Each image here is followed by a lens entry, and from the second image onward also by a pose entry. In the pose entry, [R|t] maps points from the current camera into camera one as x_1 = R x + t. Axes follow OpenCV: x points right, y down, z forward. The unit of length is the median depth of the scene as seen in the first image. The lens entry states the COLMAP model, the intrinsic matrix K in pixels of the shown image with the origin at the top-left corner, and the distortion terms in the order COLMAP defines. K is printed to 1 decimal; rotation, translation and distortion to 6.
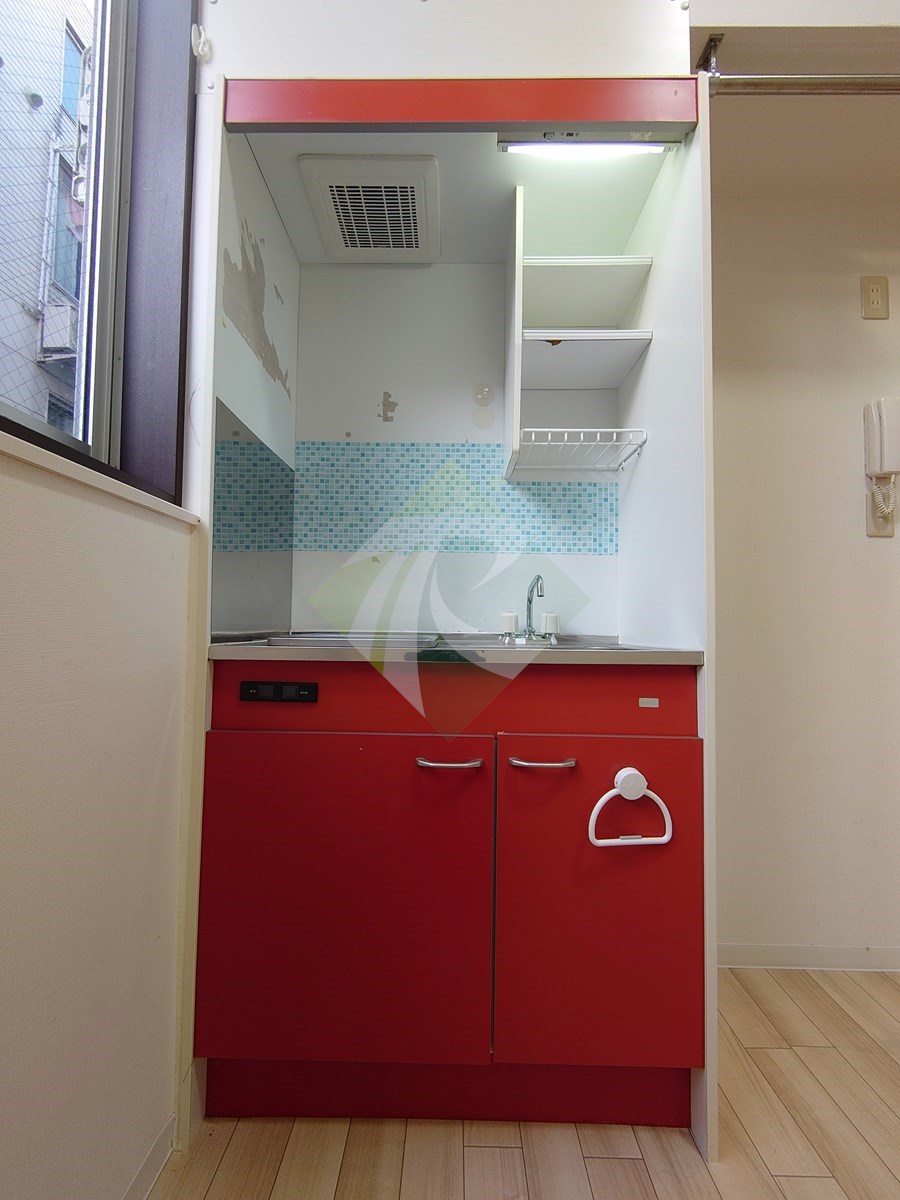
lens RADIAL K [[516.2, 0, 445.5], [0, 516.2, 604.4], [0, 0, 1]] dist [-0.004806, -0.000823]
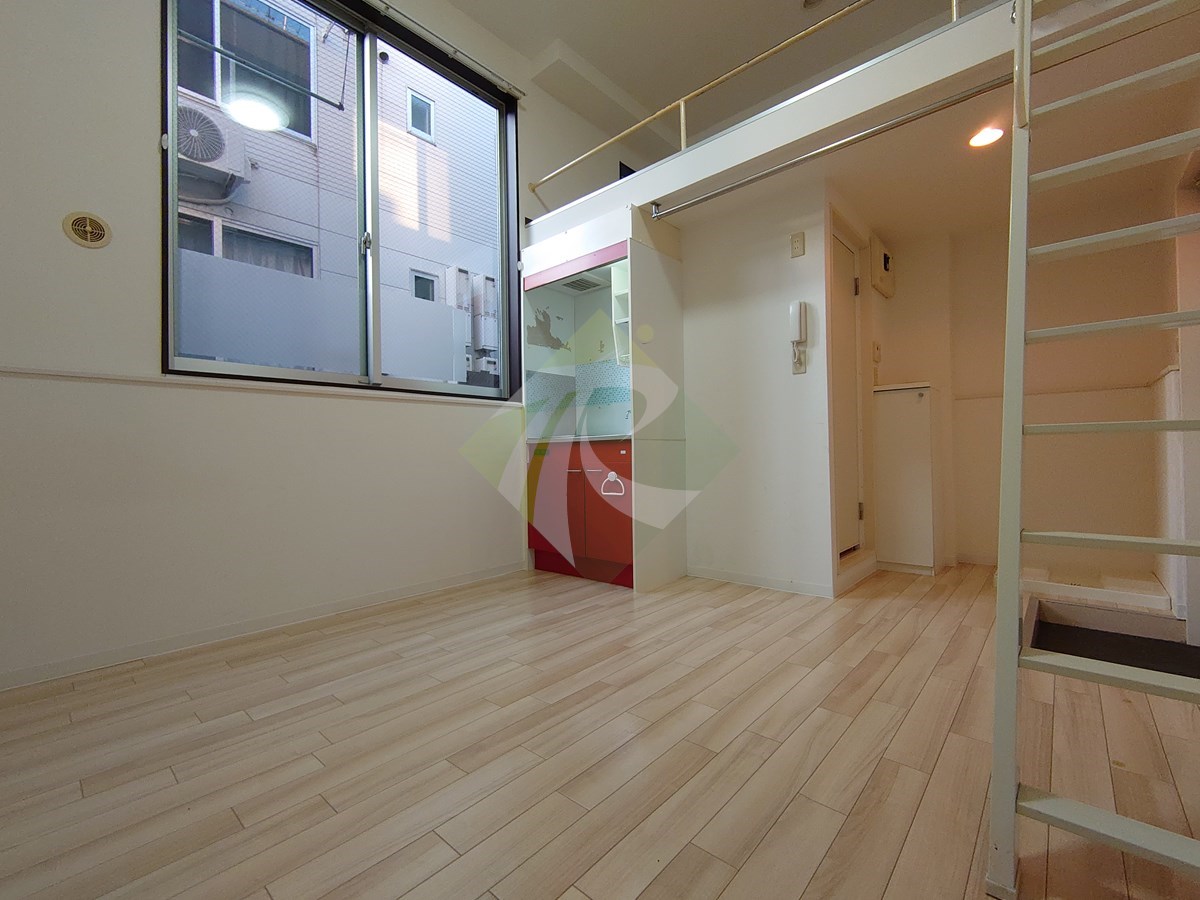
lens RADIAL K [[513.8, 0, 603.2], [0, 513.8, 444.5], [0, 0, 1]] dist [-0.000140, 0.000012]
pose [[0.759186, -0.039089, -0.649698, 1.521818], [0.055477, 0.998449, 0.004754, 0.082252], [0.648505, -0.039652, 0.760177, -0.929434]]
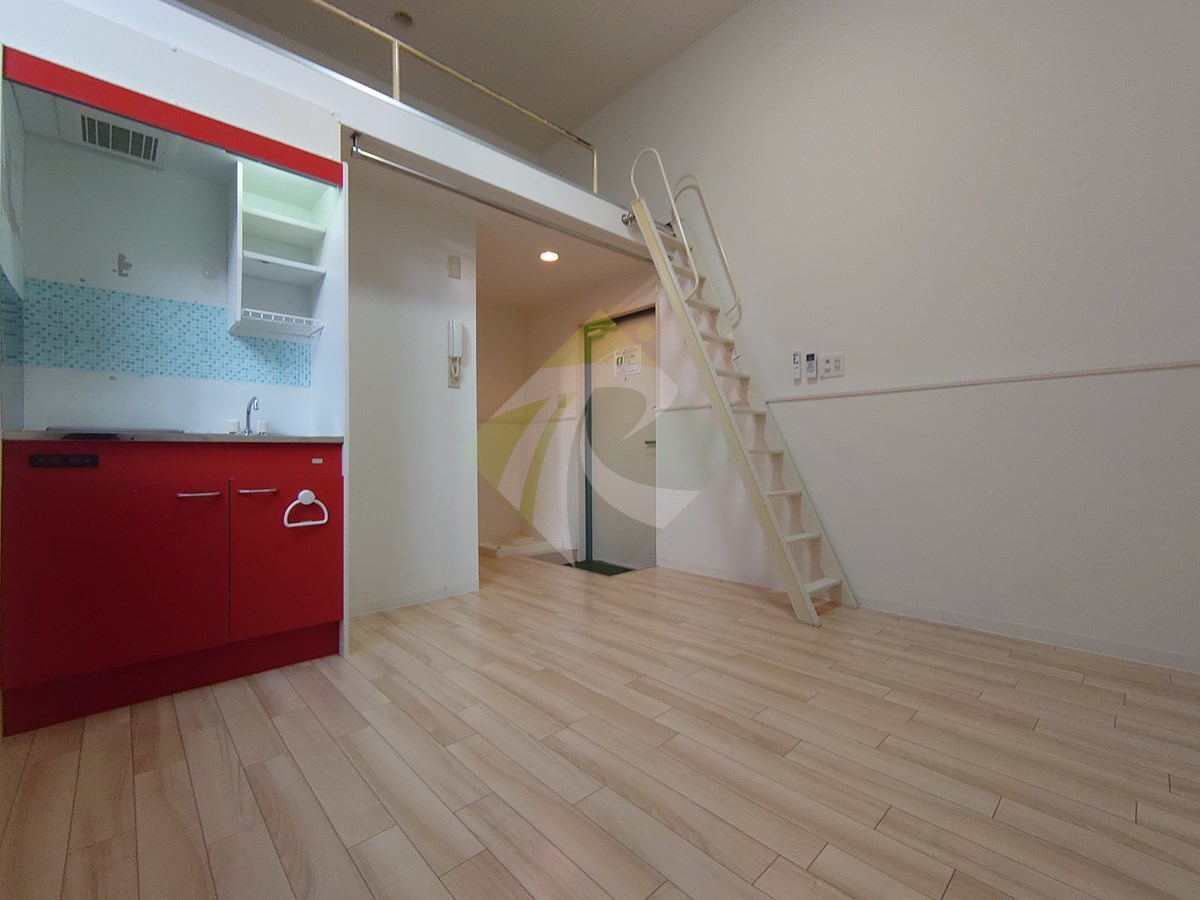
lens RADIAL K [[516.2, 0, 600.0], [0, 516.2, 450.0], [0, 0, 1]] dist [-0.004806, -0.000823]
pose [[0.718872, -0.011752, 0.695043, -0.156415], [-0.011779, 0.999508, 0.029082, 0.047155], [-0.695043, -0.029093, 0.718379, -0.865703]]
